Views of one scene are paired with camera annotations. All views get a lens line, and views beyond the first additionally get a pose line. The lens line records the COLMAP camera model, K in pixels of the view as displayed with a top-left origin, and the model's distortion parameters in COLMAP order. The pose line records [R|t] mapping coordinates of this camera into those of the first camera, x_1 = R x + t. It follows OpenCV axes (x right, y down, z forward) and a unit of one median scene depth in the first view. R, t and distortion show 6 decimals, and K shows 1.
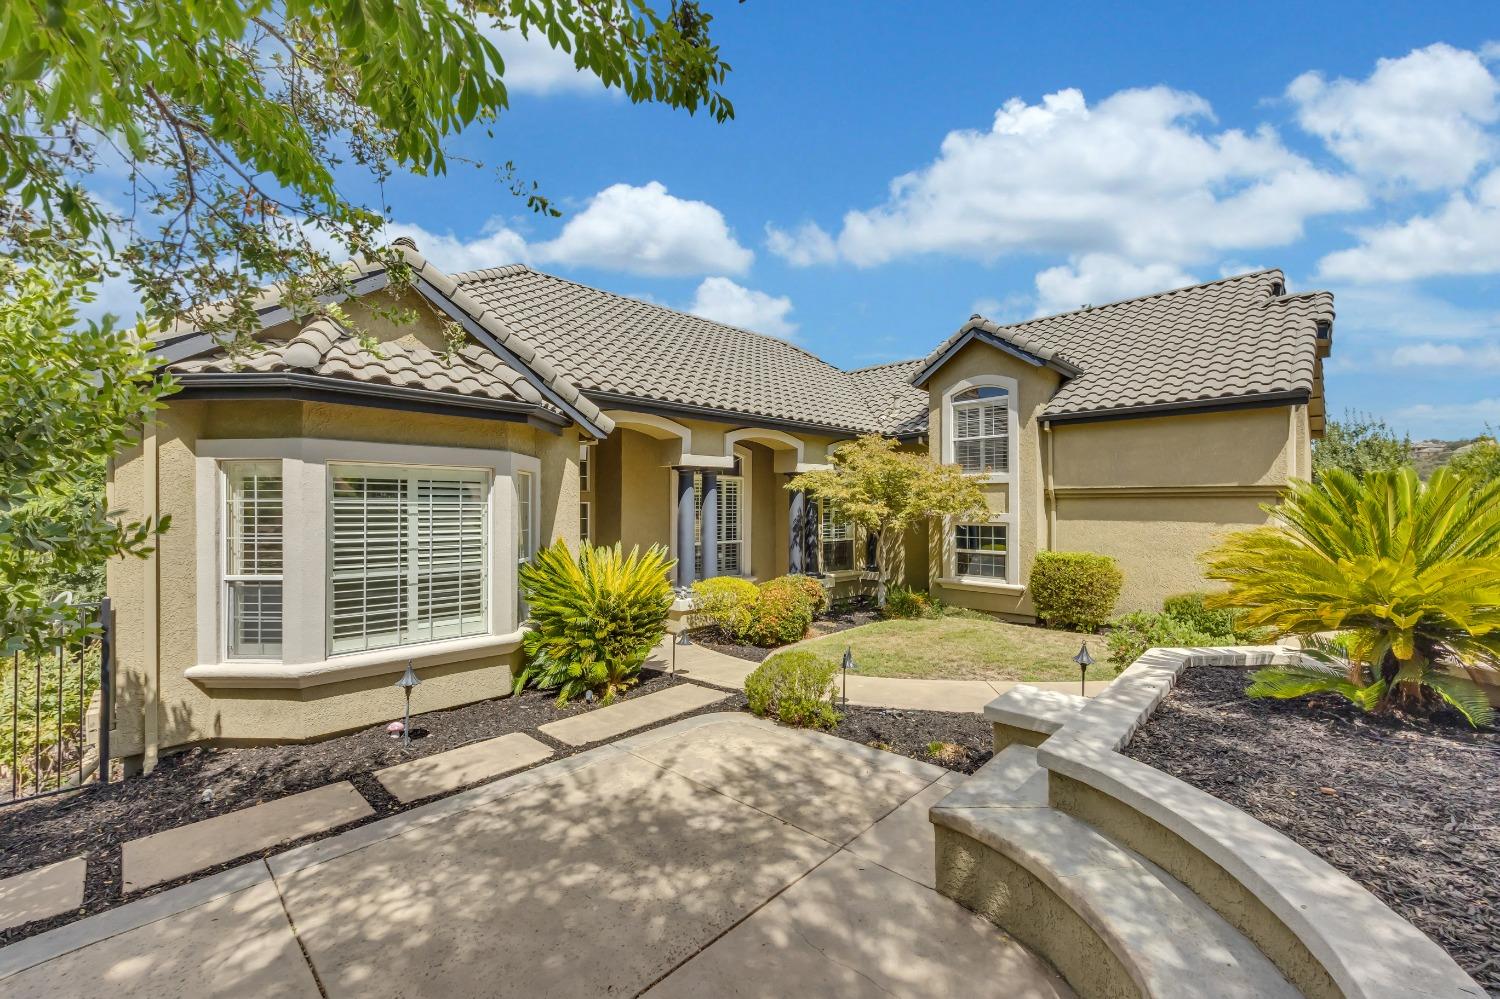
lens RADIAL K [[594.6, 0, 750.0], [0, 594.6, 499.5], [0, 0, 1]] dist [-0.000694, -0.000009]
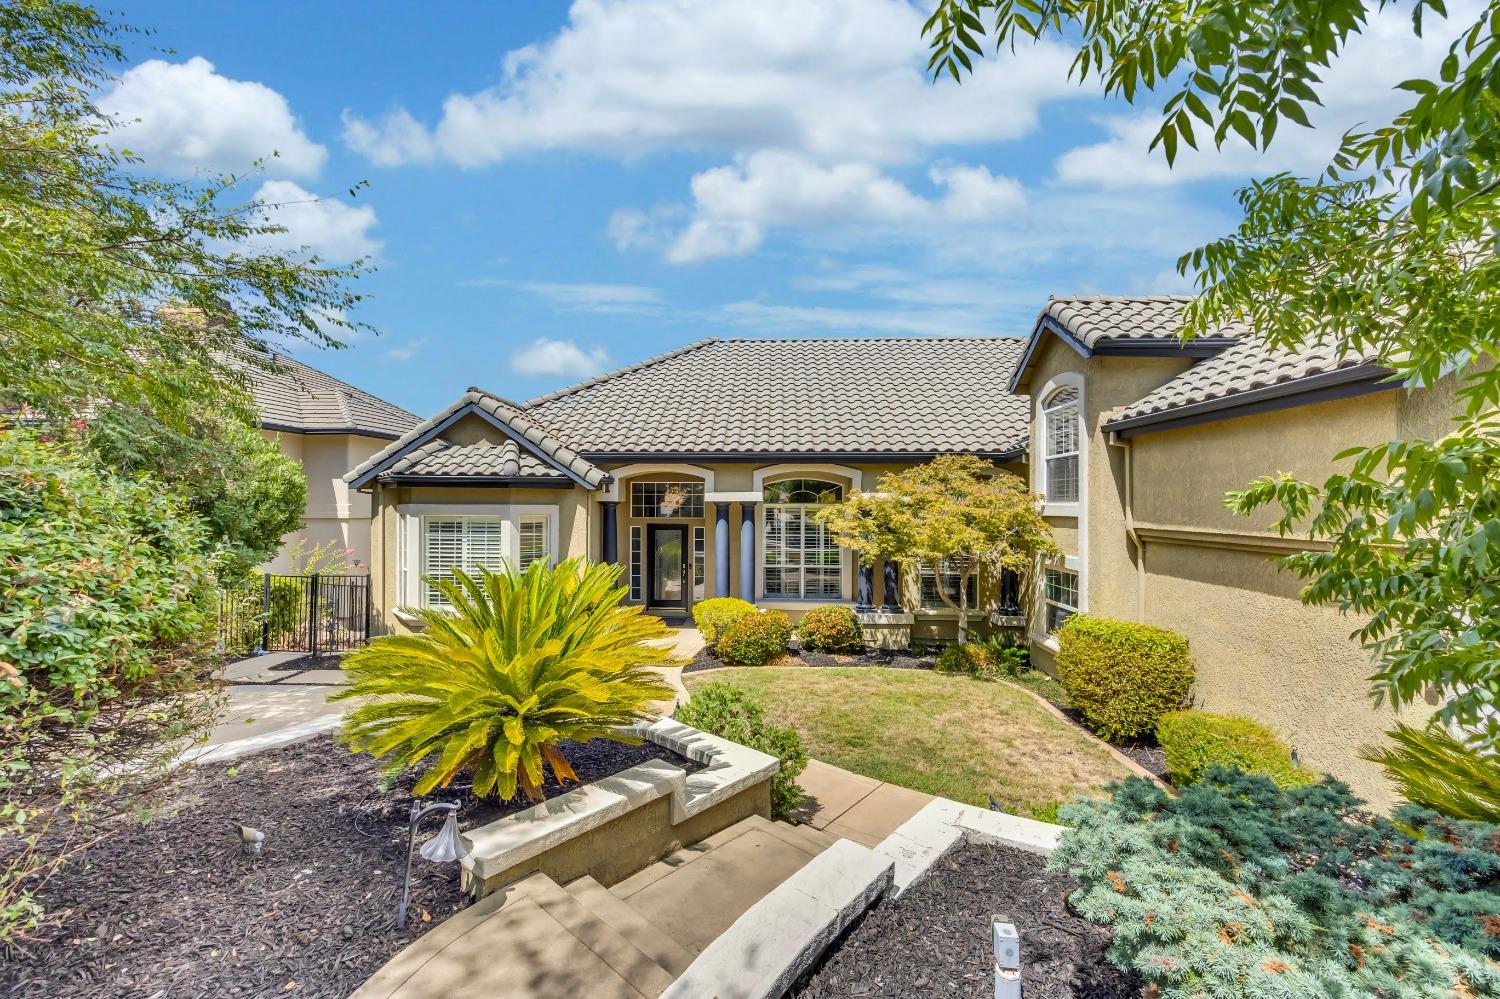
lens RADIAL K [[594.6, 0, 750.0], [0, 594.6, 499.5], [0, 0, 1]] dist [-0.000694, -0.000009]
pose [[0.689530, -0.005311, -0.724238, 0.846362], [0.004342, 0.999985, -0.003199, -0.059417], [0.724244, -0.000939, 0.689543, 0.237590]]
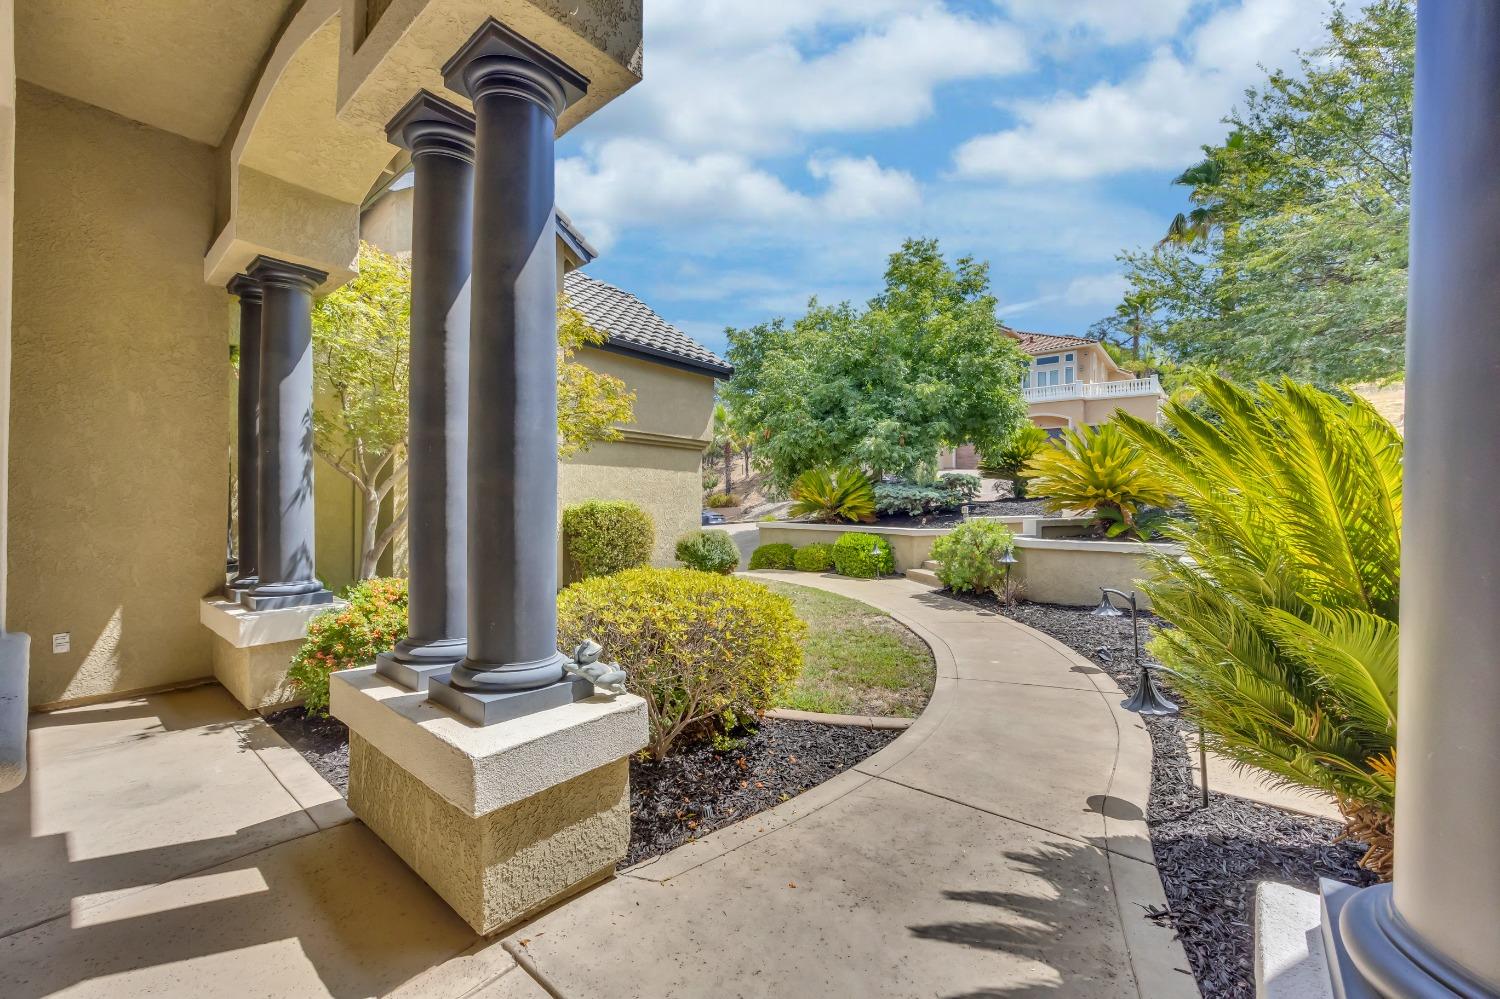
lens RADIAL K [[594.6, 0, 750.0], [0, 594.6, 499.5], [0, 0, 1]] dist [-0.000694, -0.000009]
pose [[-0.096853, -0.003171, 0.995294, -0.343493], [-0.011150, 0.999936, 0.002100, 0.098448], [-0.995236, -0.010894, -0.096882, 1.001017]]
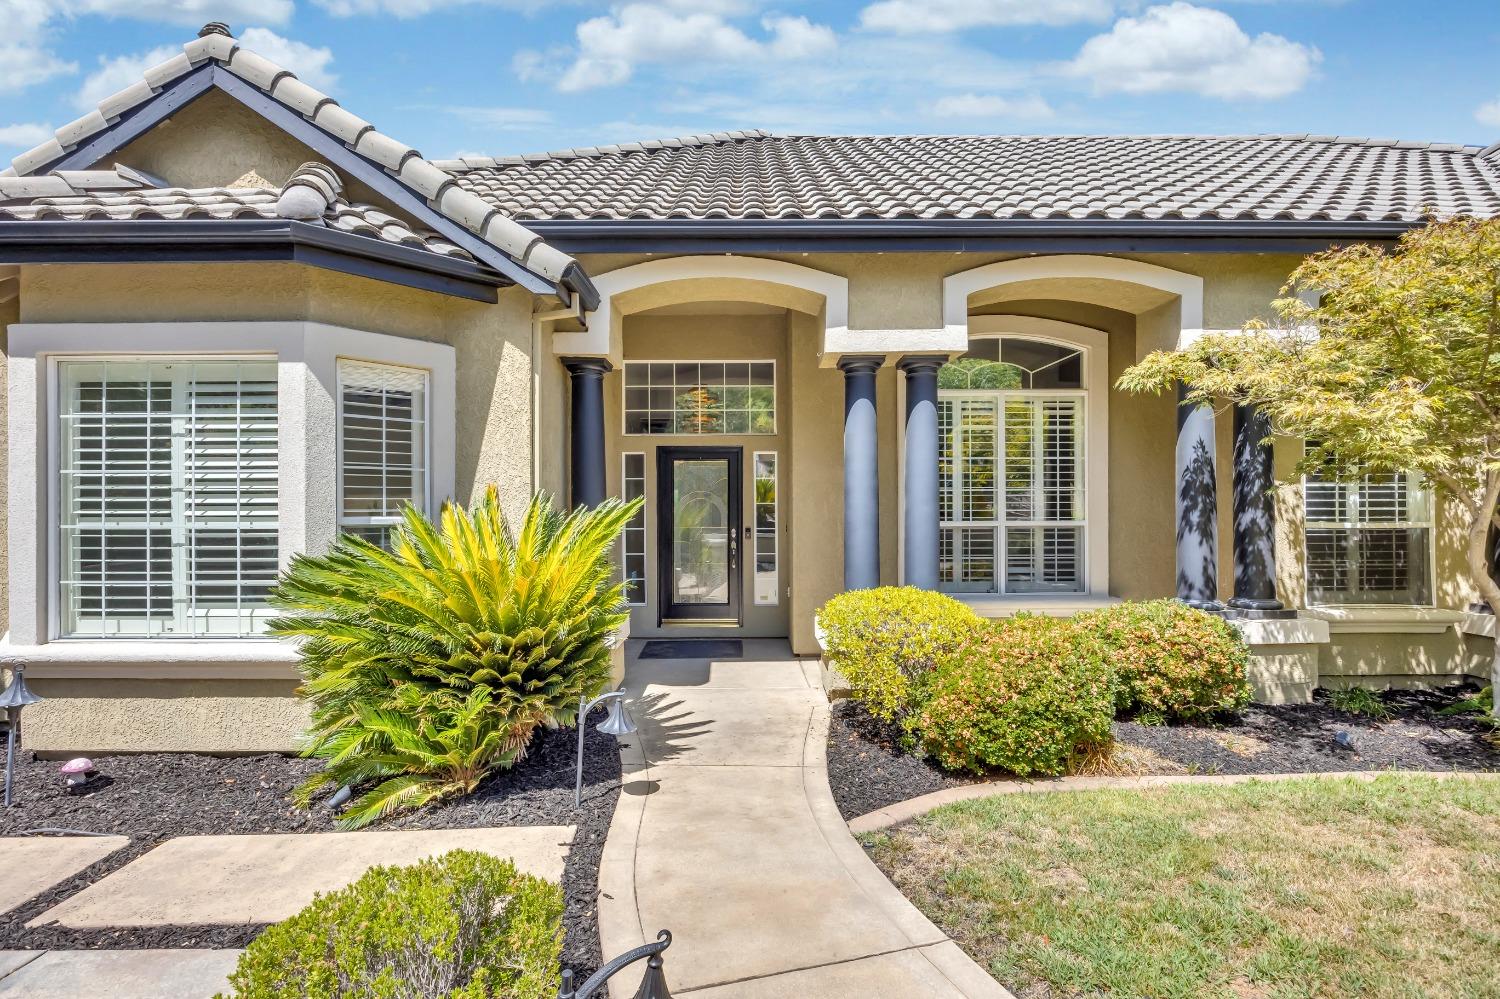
lens RADIAL K [[679.2, 0, 750.0], [0, 679.2, 499.5], [0, 0, 1]] dist [-0.013111, -0.000169]
pose [[0.719153, -0.013018, -0.694729, 0.233483], [0.015638, 0.999874, -0.002548, 0.065710], [0.694675, -0.009031, 0.719267, 0.567604]]
